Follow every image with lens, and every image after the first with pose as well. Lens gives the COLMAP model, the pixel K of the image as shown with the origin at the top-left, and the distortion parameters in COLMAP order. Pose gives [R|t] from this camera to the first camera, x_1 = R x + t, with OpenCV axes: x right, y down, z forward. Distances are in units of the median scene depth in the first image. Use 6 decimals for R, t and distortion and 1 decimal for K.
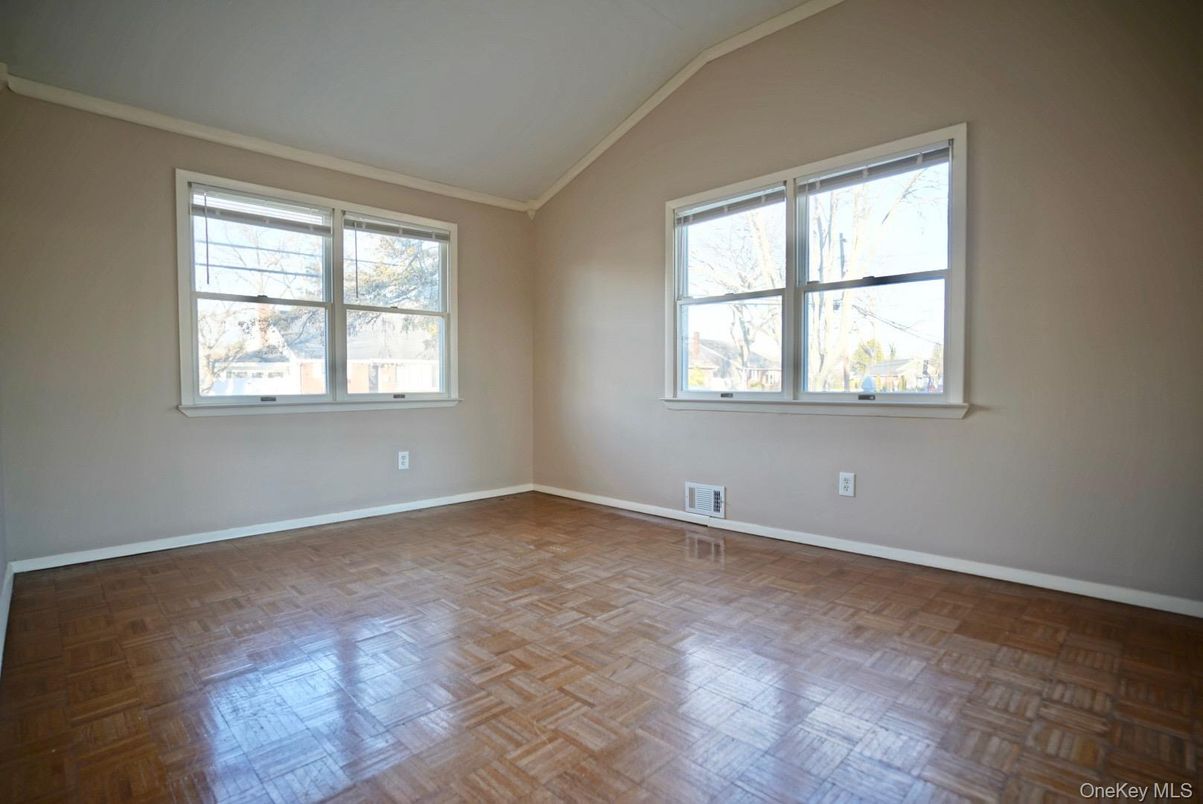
lens RADIAL K [[588.9, 0, 596.1], [0, 588.9, 405.3], [0, 0, 1]] dist [-0.048284, 0.002625]
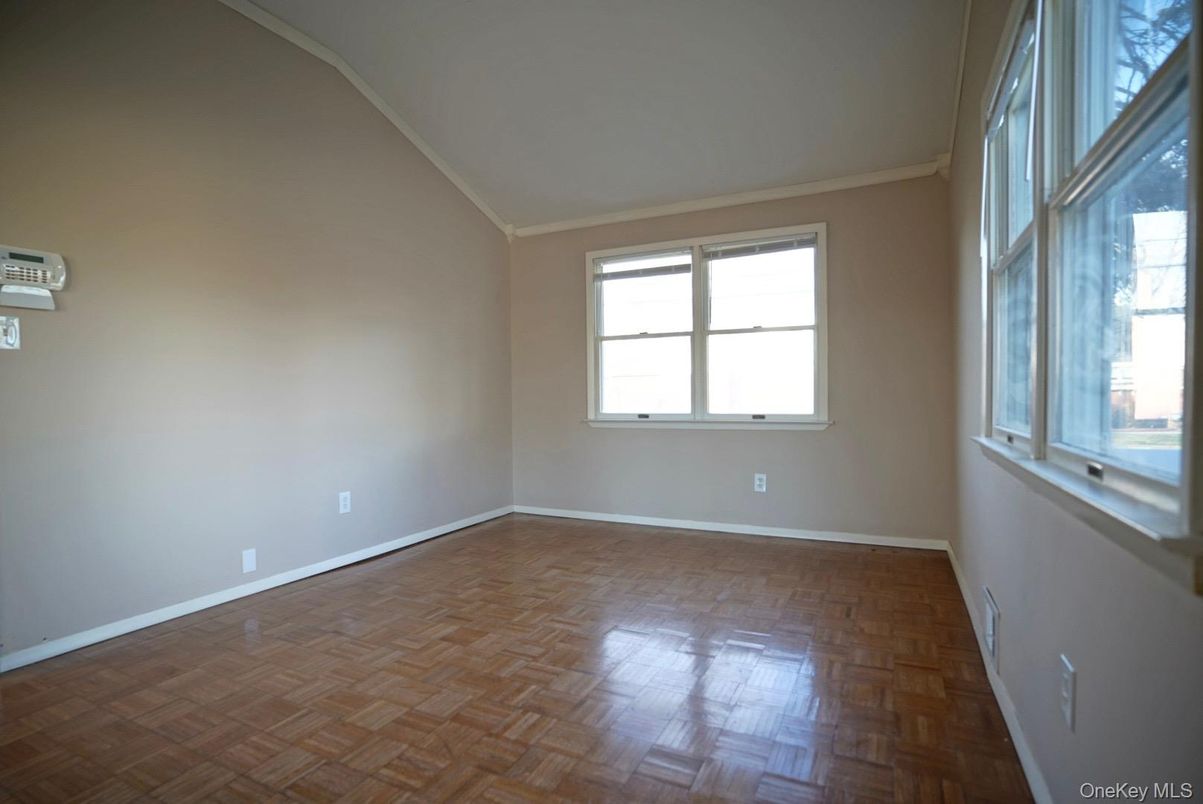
lens RADIAL K [[588.9, 0, 598.8], [0, 588.9, 400.3], [0, 0, 1]] dist [-0.048284, 0.002625]
pose [[0.324989, 0.003745, -0.945711, 0.655424], [-0.029317, 0.999551, -0.006116, -0.038351], [0.945263, 0.029713, 0.324953, 0.559940]]
